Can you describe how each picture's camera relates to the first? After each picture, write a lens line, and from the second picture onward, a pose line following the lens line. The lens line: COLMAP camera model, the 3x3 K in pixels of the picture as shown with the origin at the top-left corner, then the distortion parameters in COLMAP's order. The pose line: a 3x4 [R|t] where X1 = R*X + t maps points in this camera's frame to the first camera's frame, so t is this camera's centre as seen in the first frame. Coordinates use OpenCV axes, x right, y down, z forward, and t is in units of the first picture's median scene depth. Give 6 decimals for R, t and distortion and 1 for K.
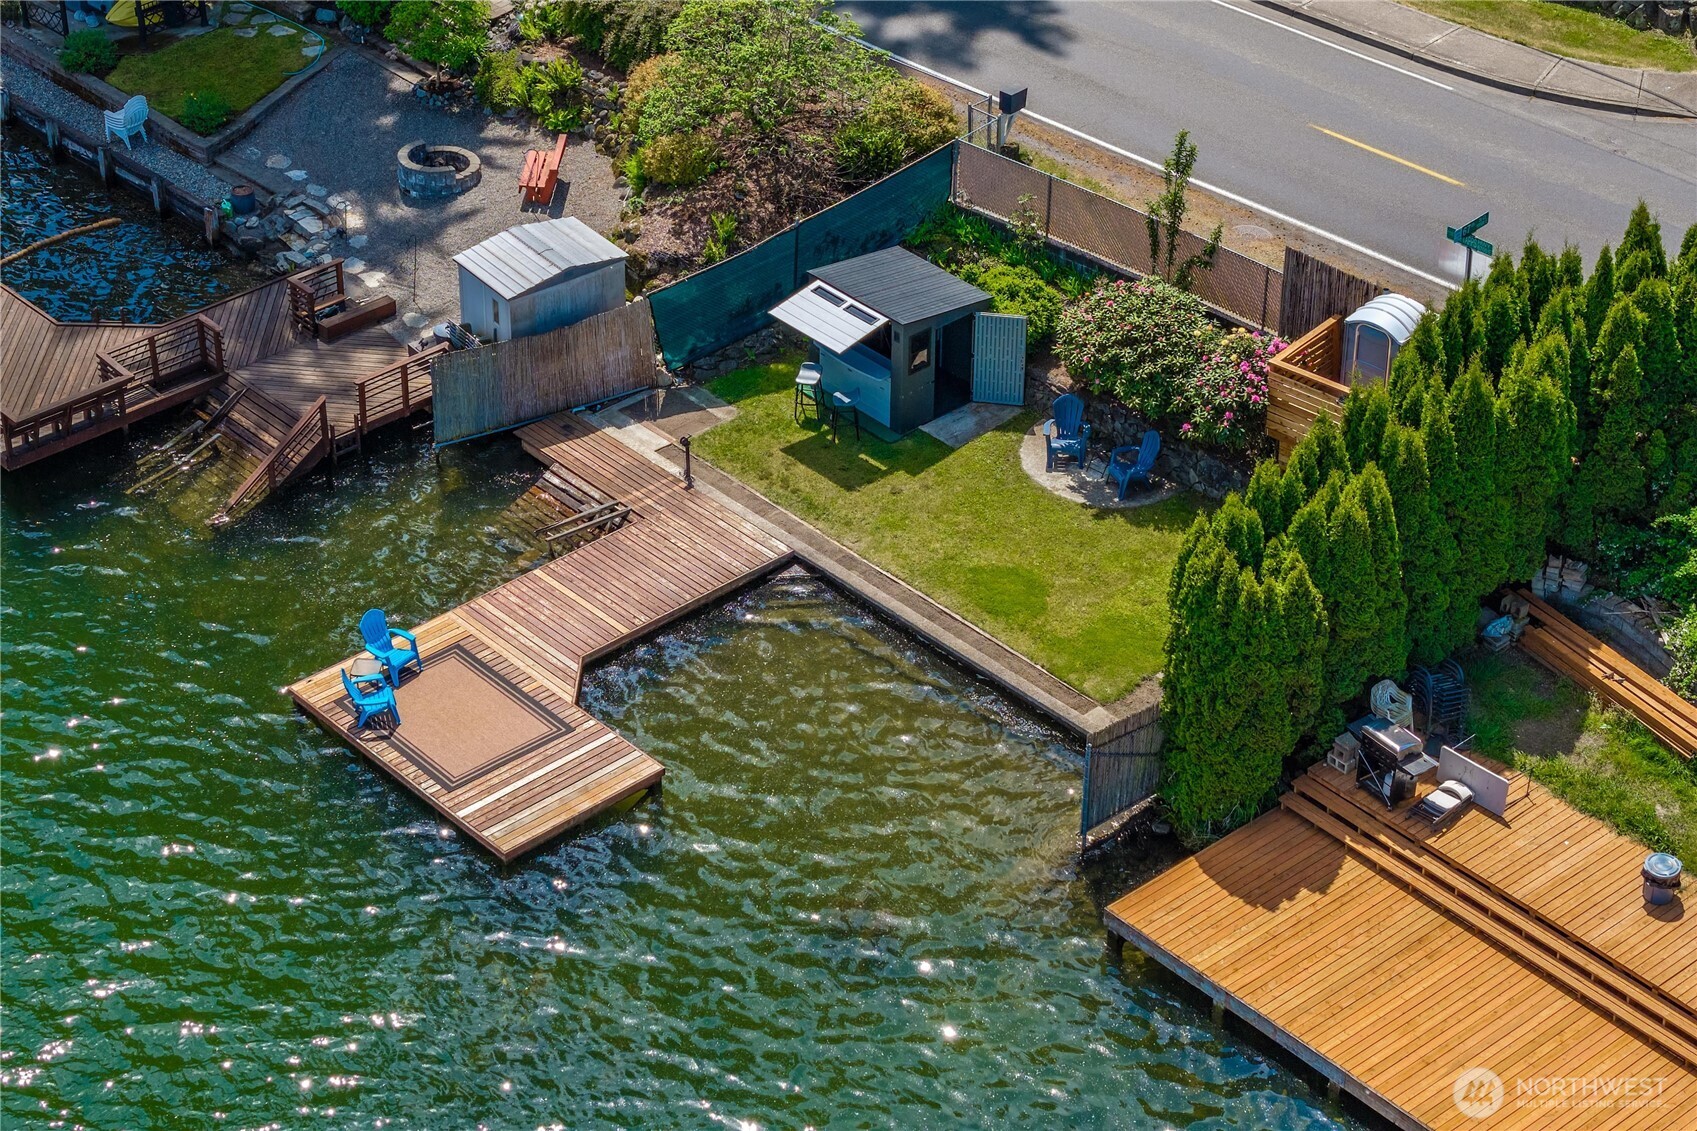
lens RADIAL K [[3449.6, 0, 848.5], [0, 3449.6, 565.5], [0, 0, 1]] dist [-0.004426, 0.086960]
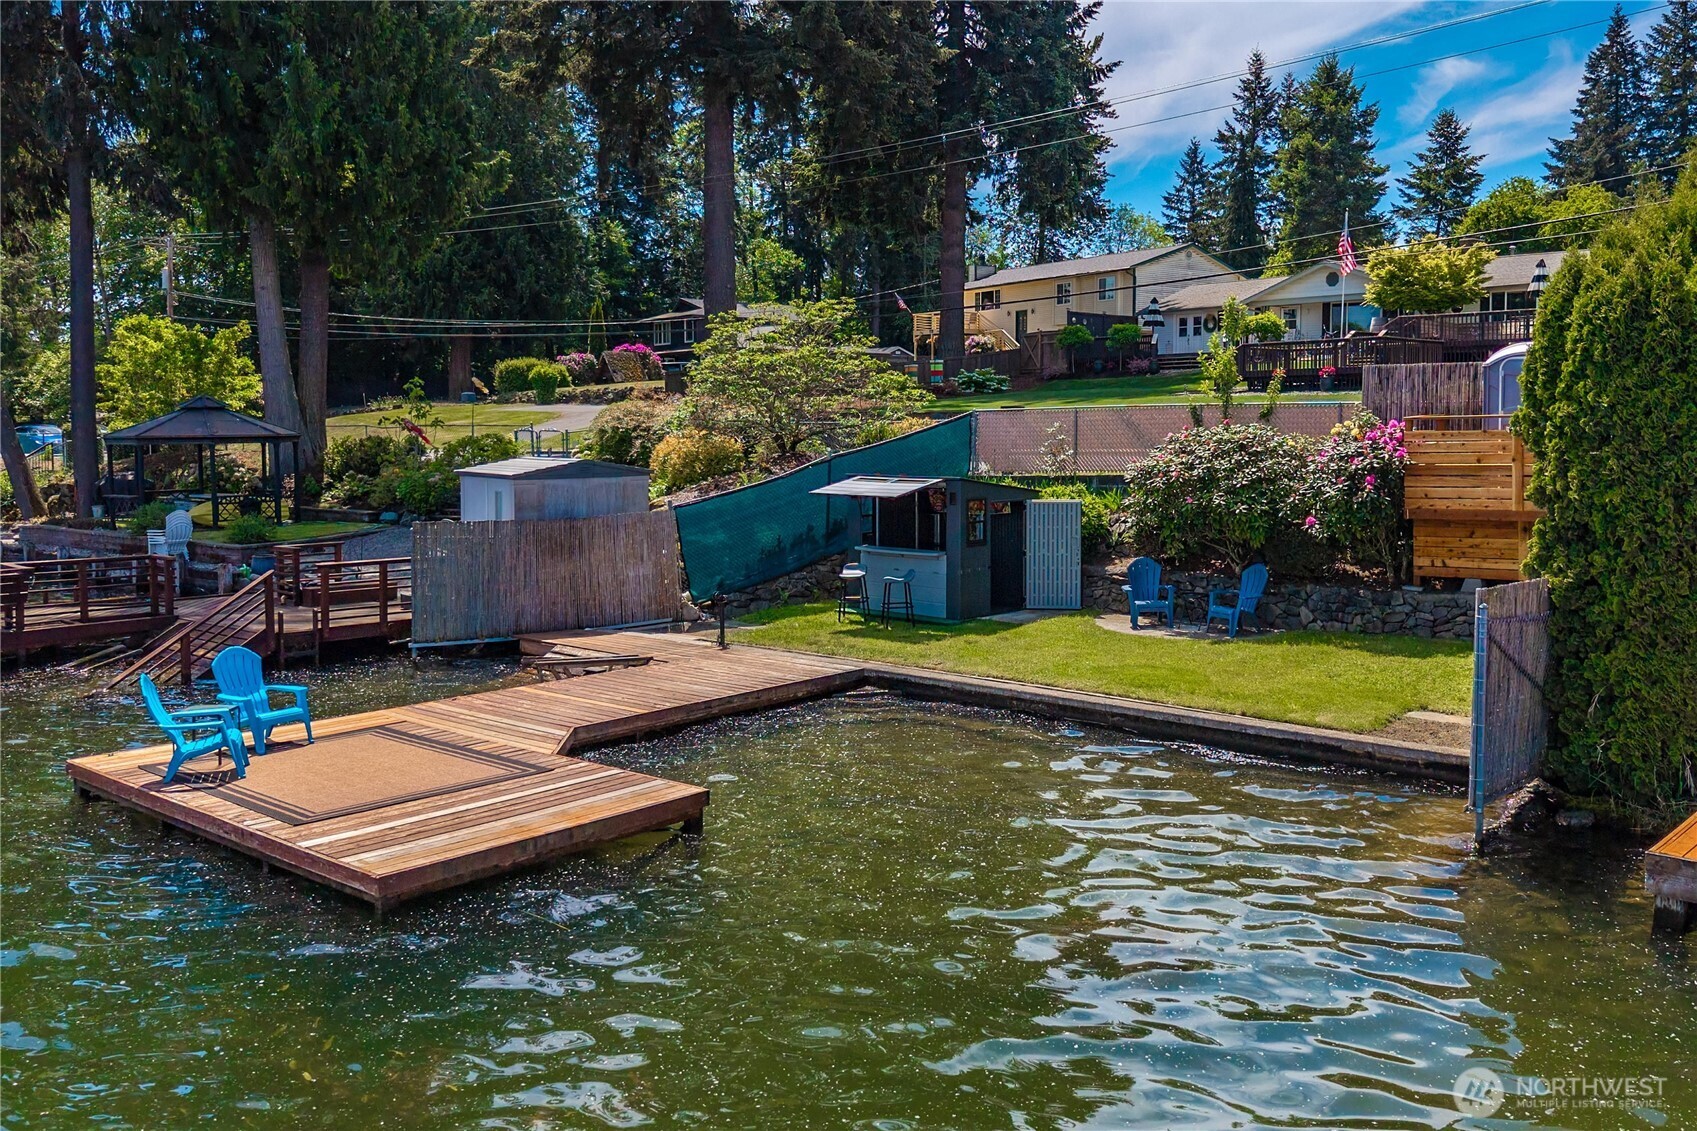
lens RADIAL K [[1413.2, 0, 947.9], [0, 1413.2, 504.0], [0, 0, 1]] dist [0.064242, -0.155294]
pose [[0.988445, -0.020593, 0.150177, -0.048175], [0.096121, 0.851222, -0.515928, 0.139904], [-0.117210, 0.524402, 0.843365, 0.759021]]
